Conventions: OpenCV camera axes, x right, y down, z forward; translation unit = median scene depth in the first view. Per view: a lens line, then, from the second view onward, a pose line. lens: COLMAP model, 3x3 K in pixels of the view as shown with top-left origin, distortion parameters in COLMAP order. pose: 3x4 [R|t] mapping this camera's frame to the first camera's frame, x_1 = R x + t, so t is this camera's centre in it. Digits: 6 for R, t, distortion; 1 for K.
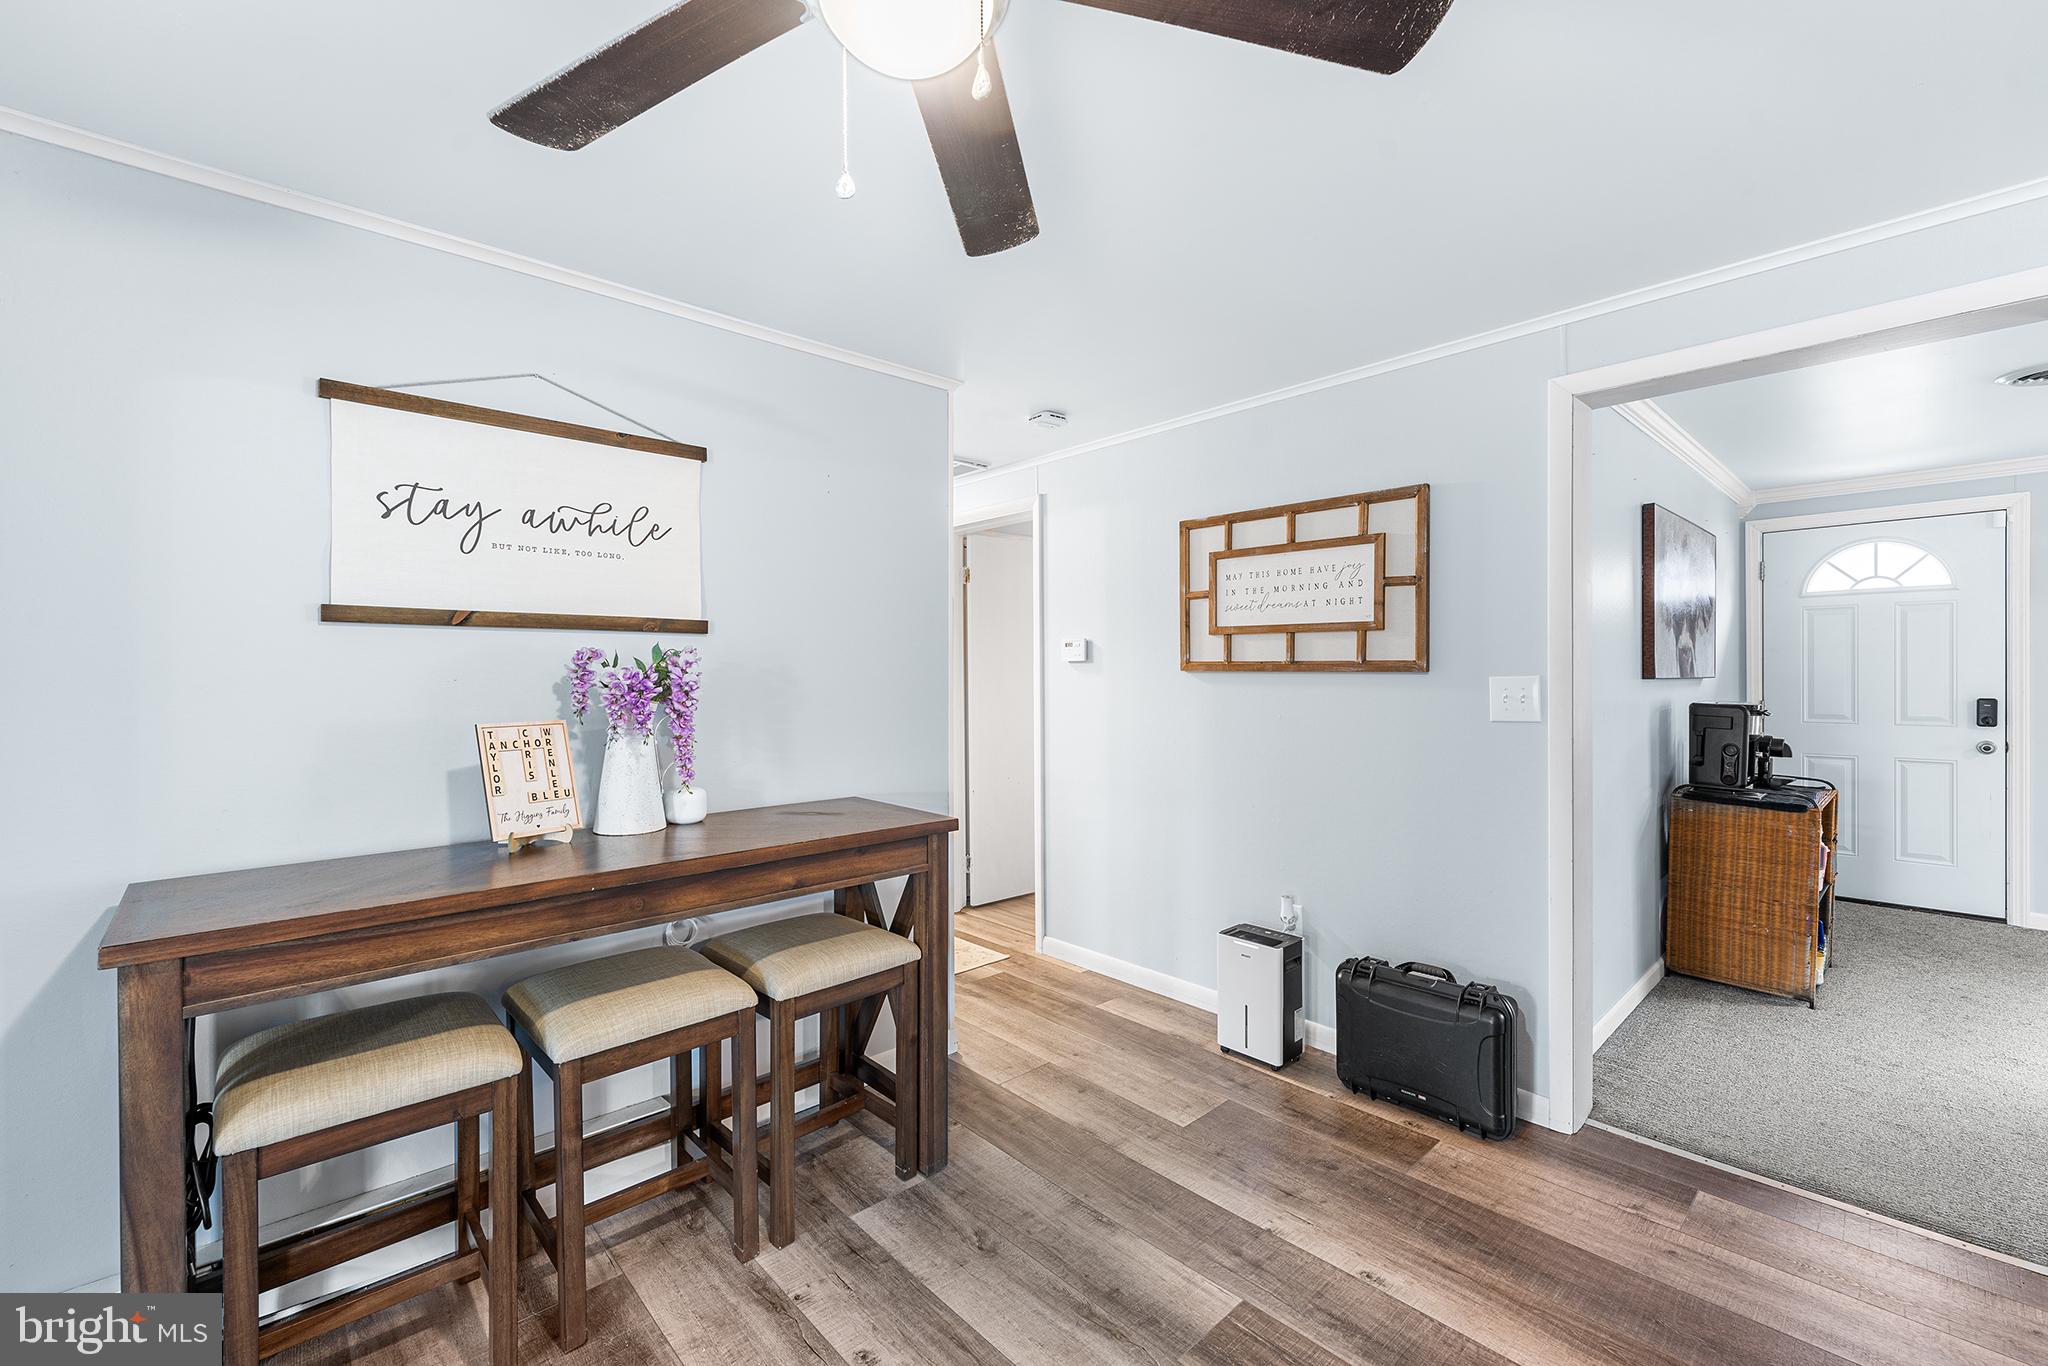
lens RADIAL K [[852.4, 0, 1015.0], [0, 852.4, 681.7], [0, 0, 1]] dist [-0.000119, -0.000015]
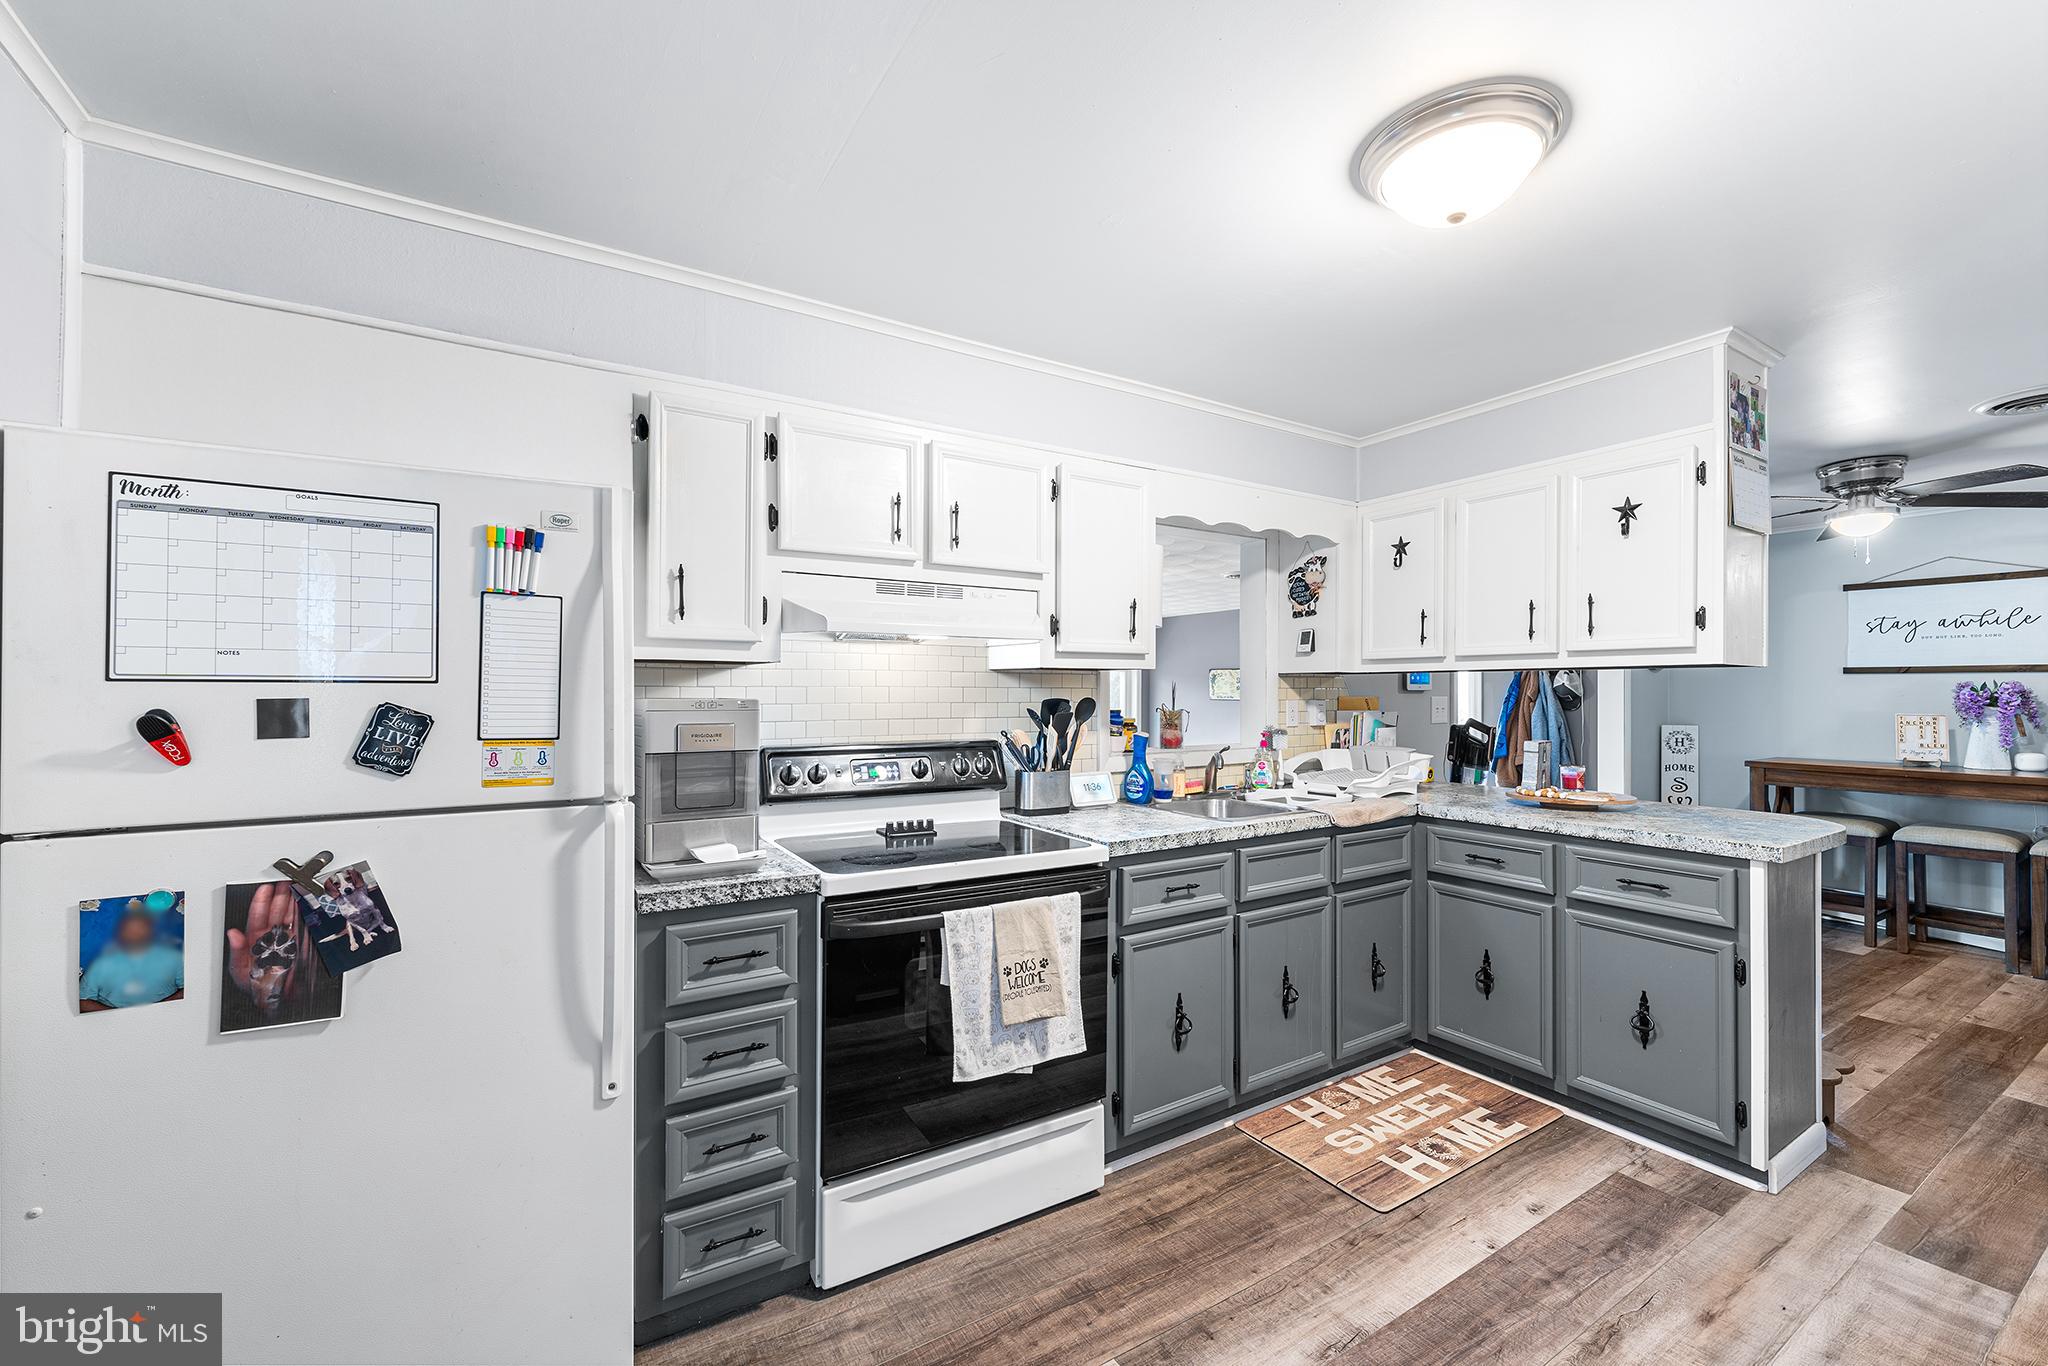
lens RADIAL K [[852.4, 0, 1015.0], [0, 852.4, 681.7], [0, 0, 1]] dist [-0.000119, -0.000015]
pose [[-0.172376, -0.009970, -0.984981, 2.043623], [-0.010309, 0.999912, -0.008317, 0.003335], [0.984977, 0.008721, -0.172463, -0.999029]]
